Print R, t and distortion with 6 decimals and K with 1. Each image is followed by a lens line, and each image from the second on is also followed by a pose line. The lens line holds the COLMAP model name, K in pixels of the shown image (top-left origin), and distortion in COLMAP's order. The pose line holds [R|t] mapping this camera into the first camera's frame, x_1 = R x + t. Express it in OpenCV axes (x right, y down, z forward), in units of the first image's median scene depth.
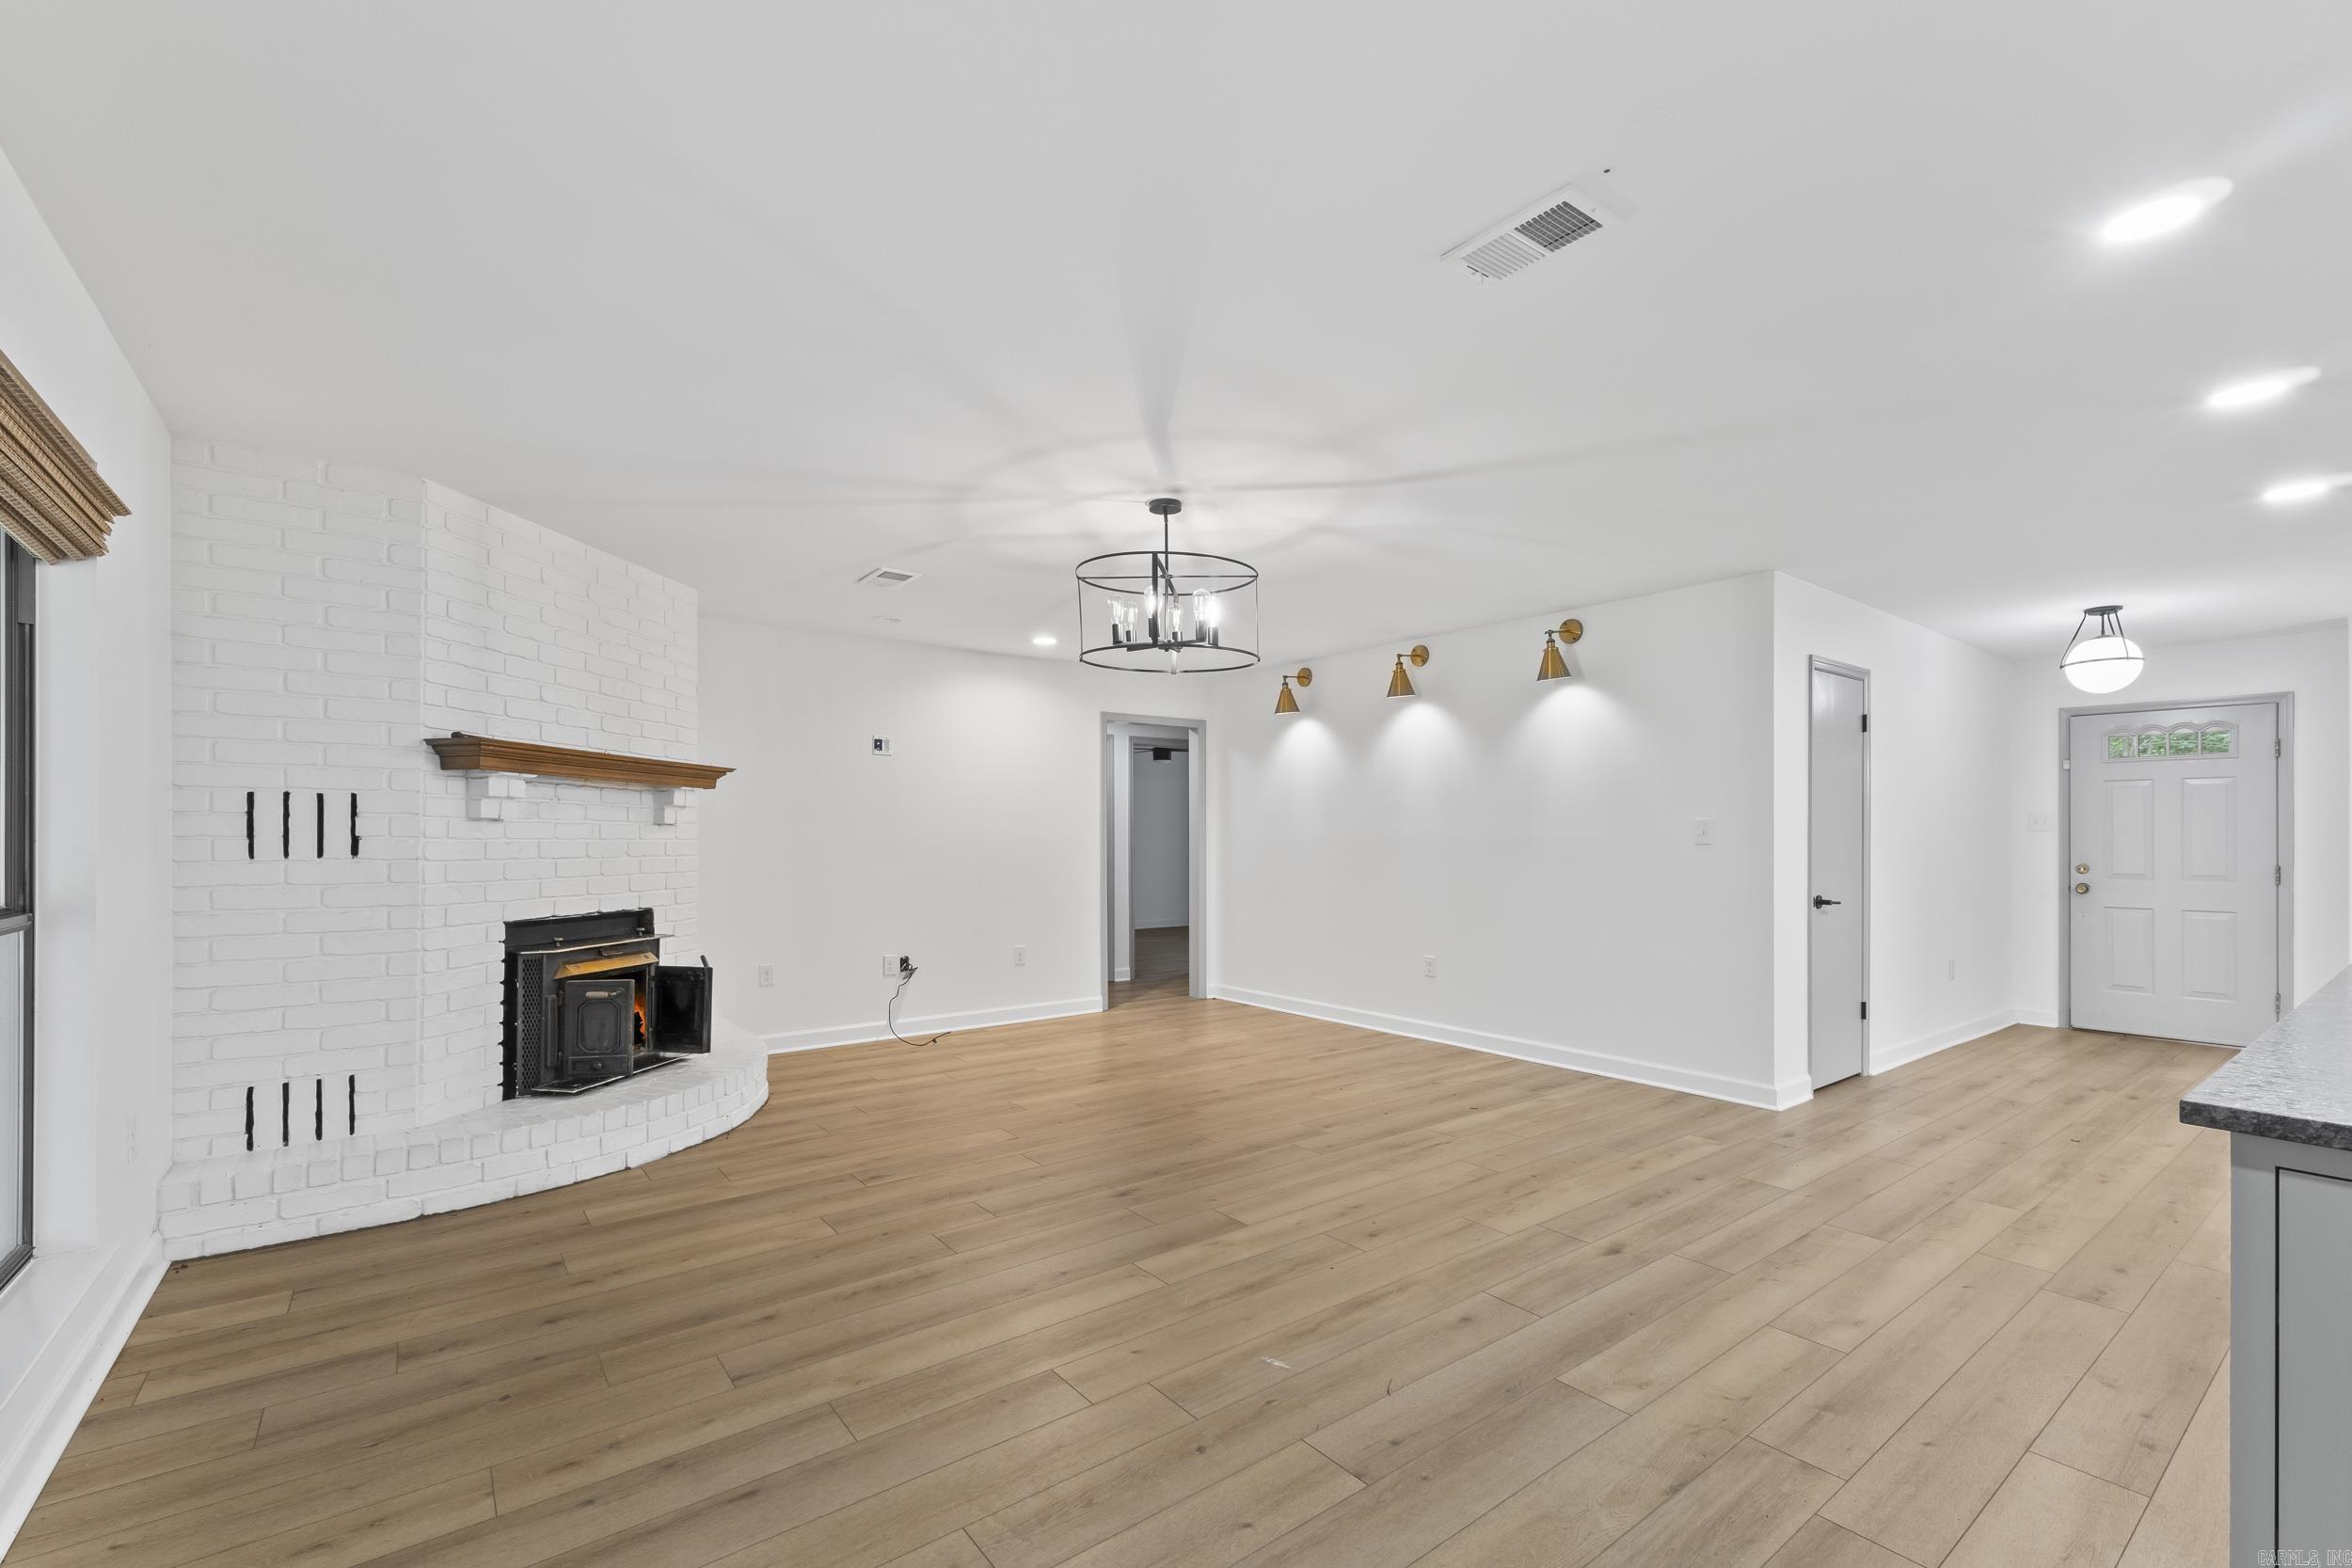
lens RADIAL K [[1005.4, 0, 1180.7], [0, 1005.4, 835.4], [0, 0, 1]] dist [0.002738, -0.000072]
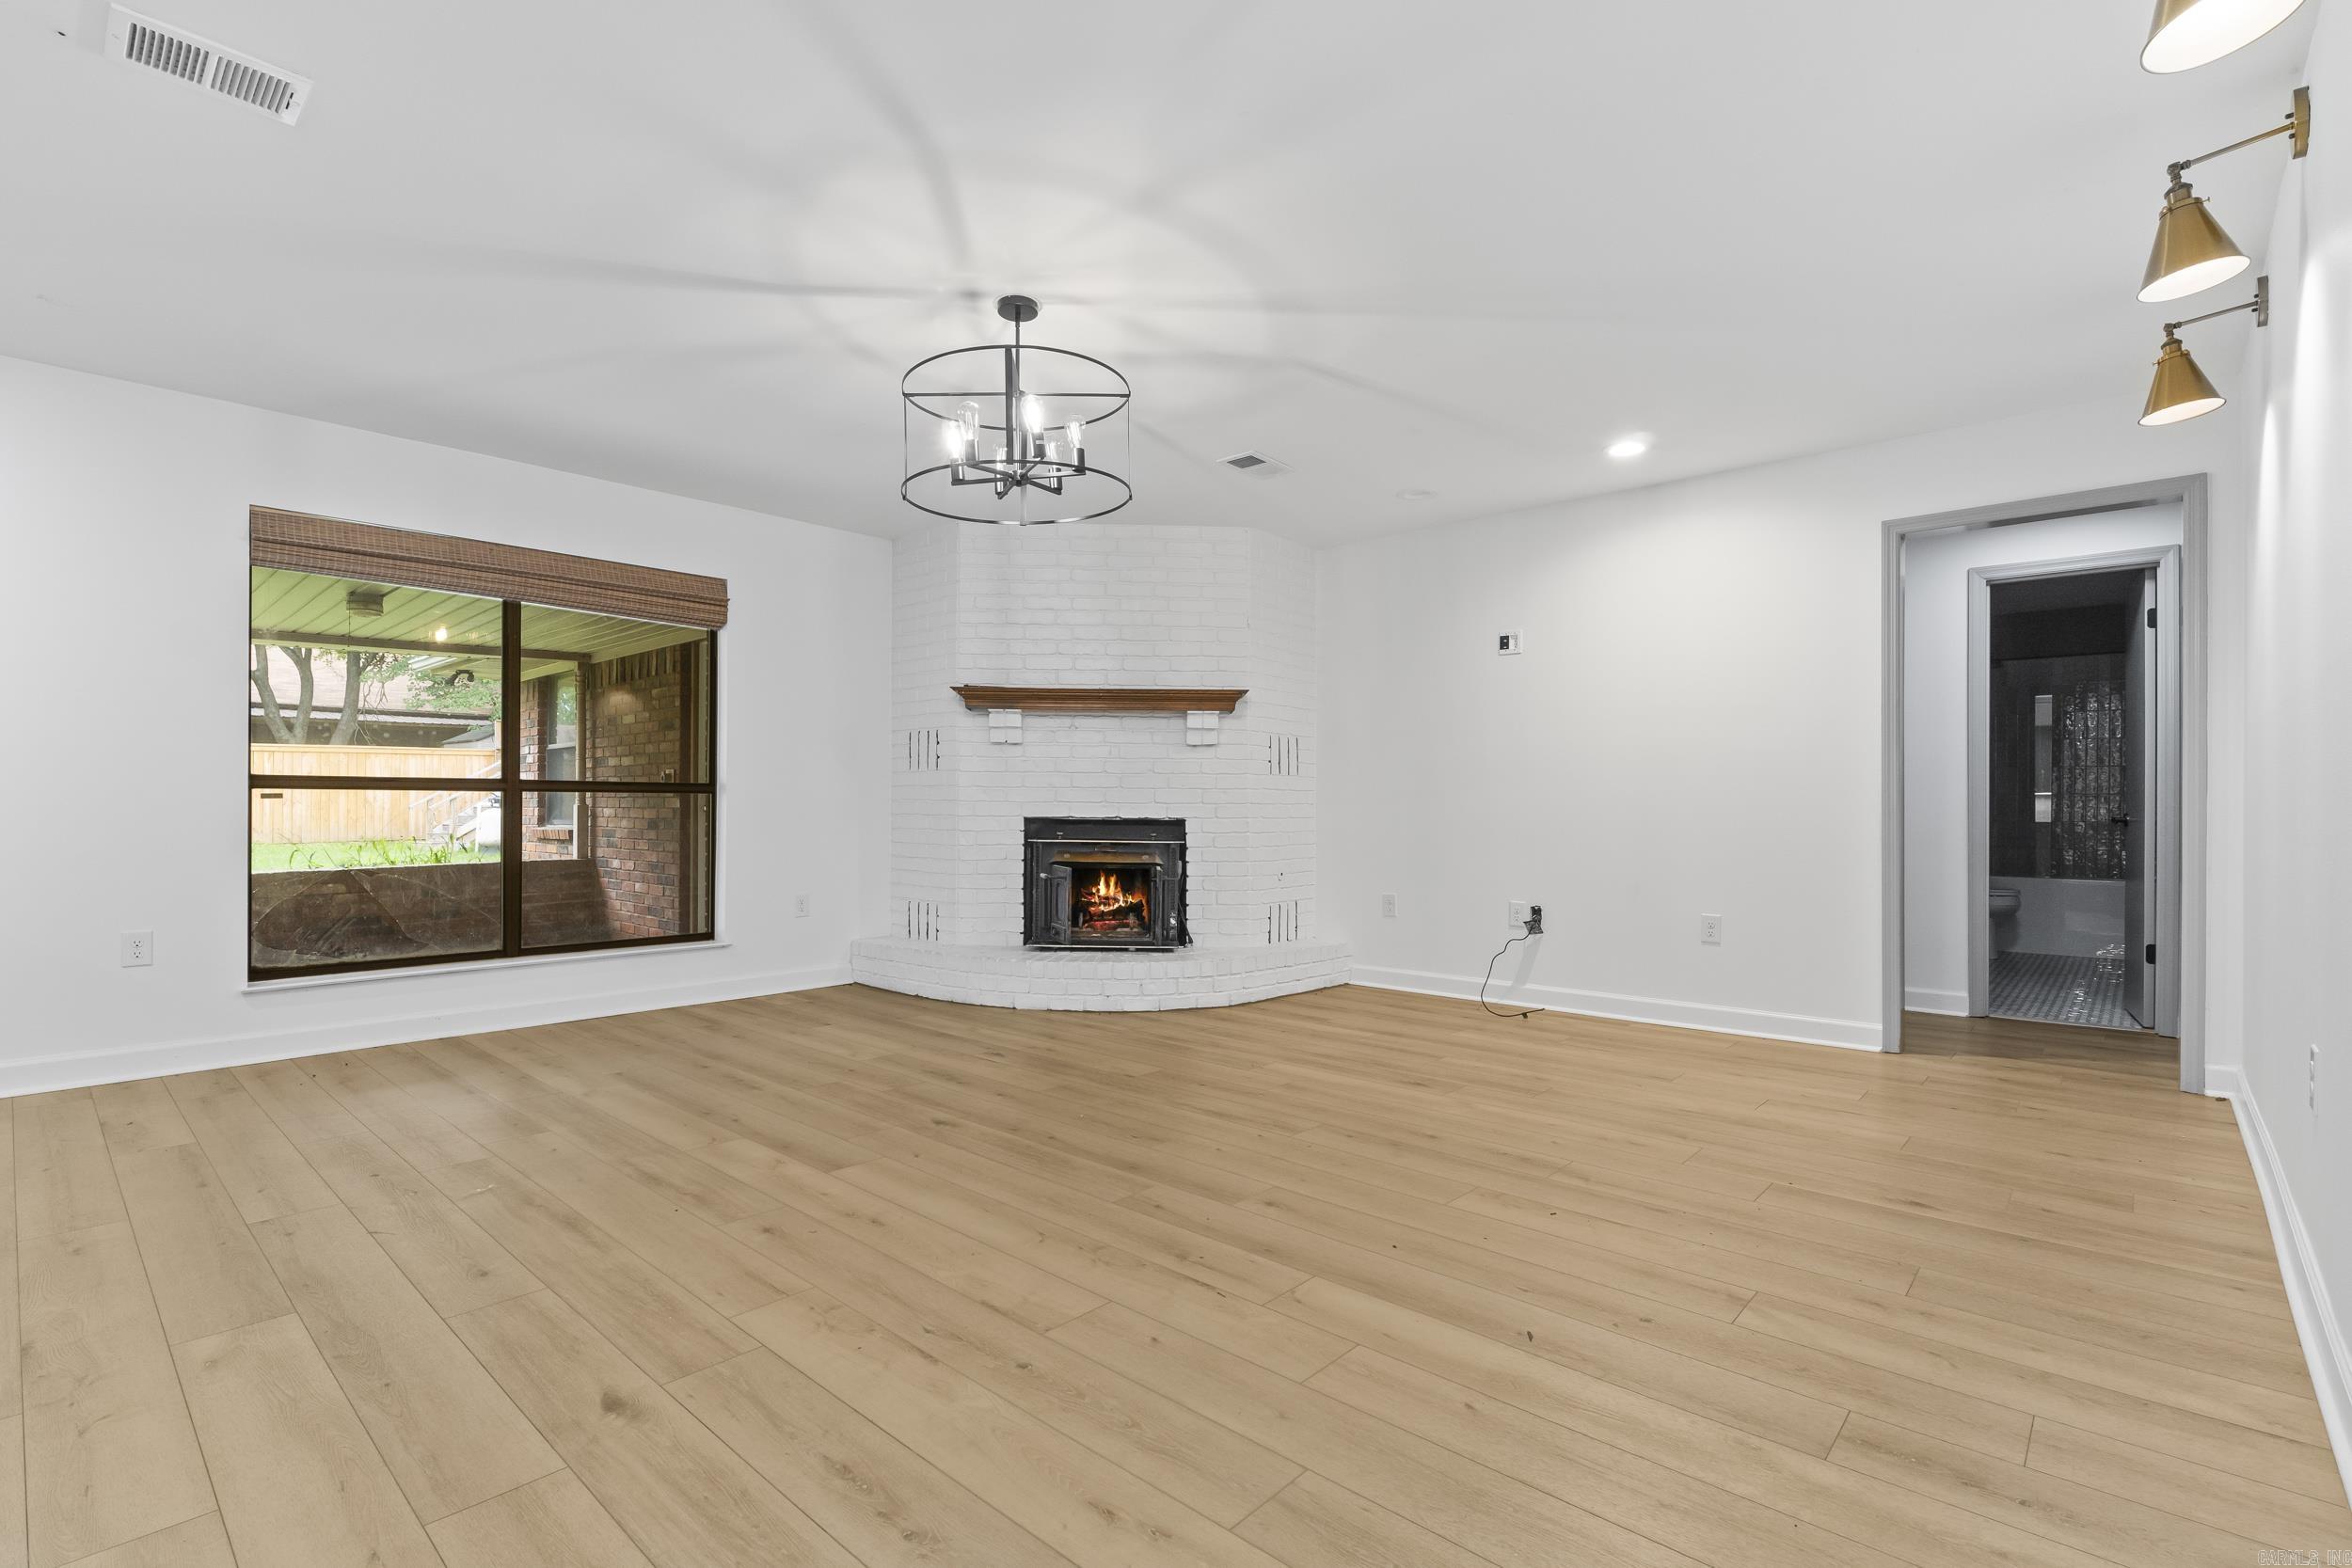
lens RADIAL K [[1076.8, 0, 1177.2], [0, 1076.8, 803.5], [0, 0, 1]] dist [-0.007883, -0.000642]
pose [[0.177574, -0.003354, -0.984102, 0.862921], [-0.002308, 0.999990, -0.003824, 0.075206], [0.984105, 0.002950, 0.177564, 0.980308]]
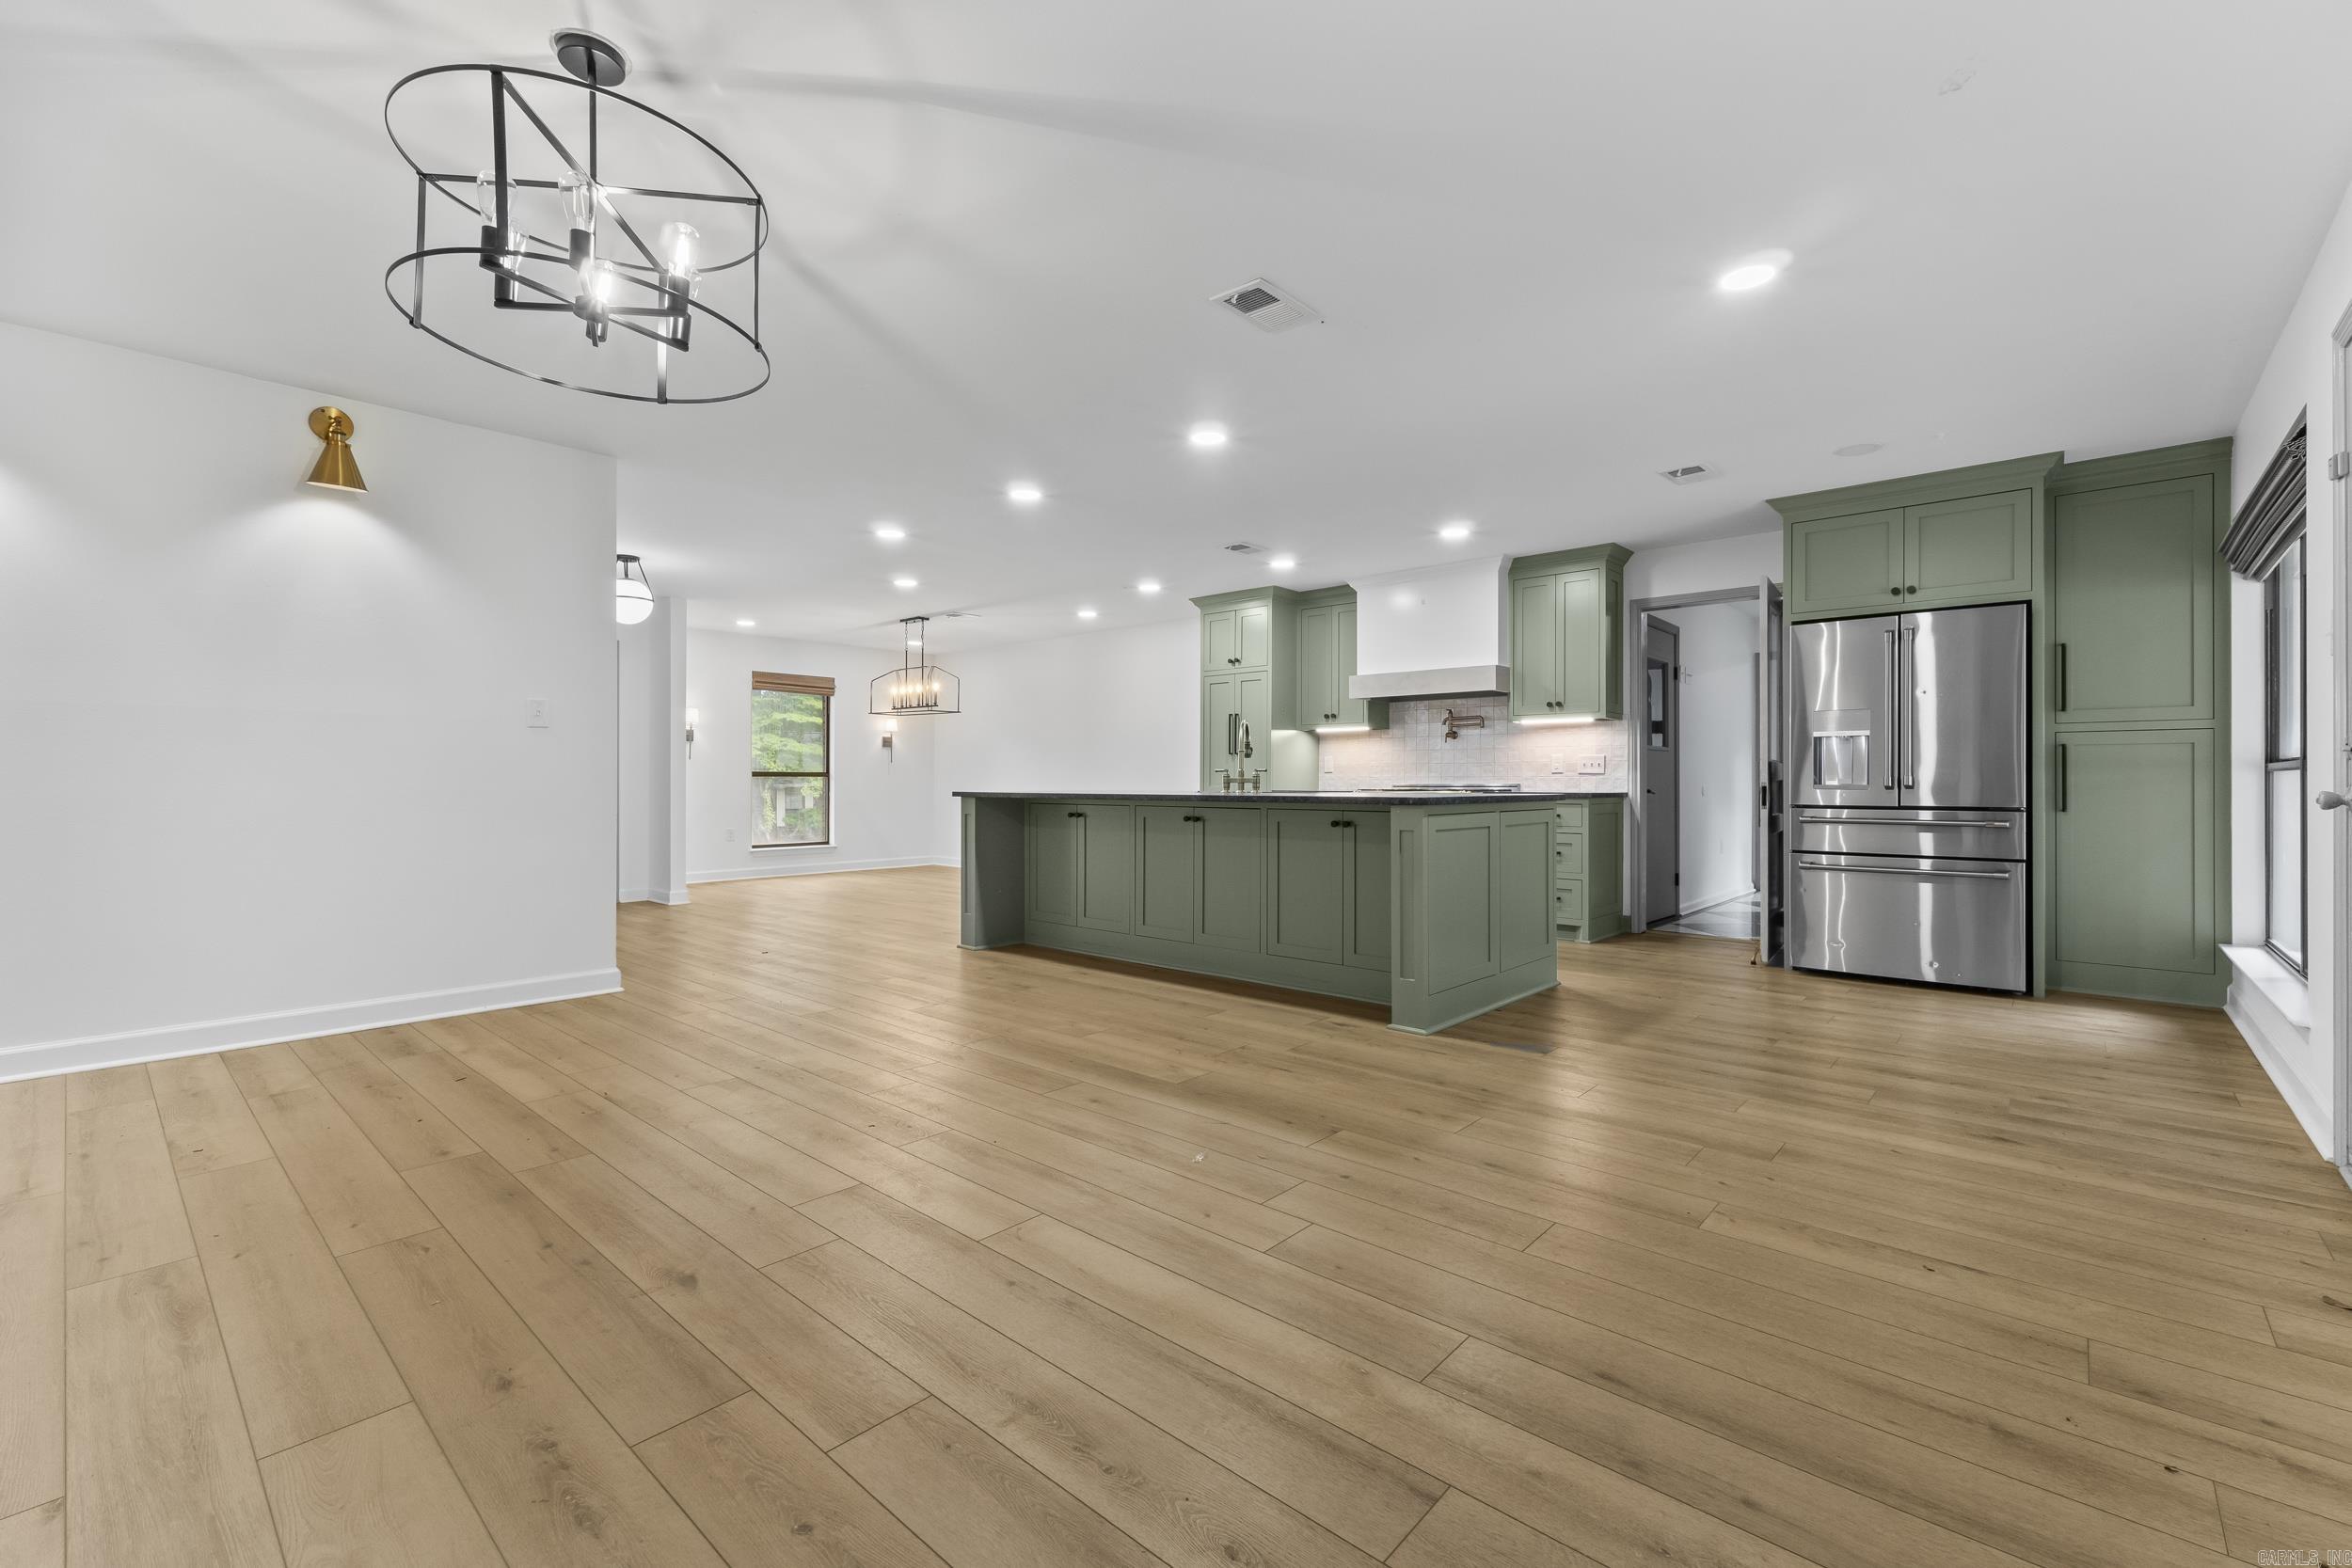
lens RADIAL K [[998.3, 0, 1181.0], [0, 998.3, 776.3], [0, 0, 1]] dist [0.002180, 0.000129]
pose [[-0.185128, 0.000086, 0.982714, -0.624887], [-0.000714, 1.000000, -0.000222, 0.070374], [-0.982714, -0.000743, -0.185128, 0.786407]]
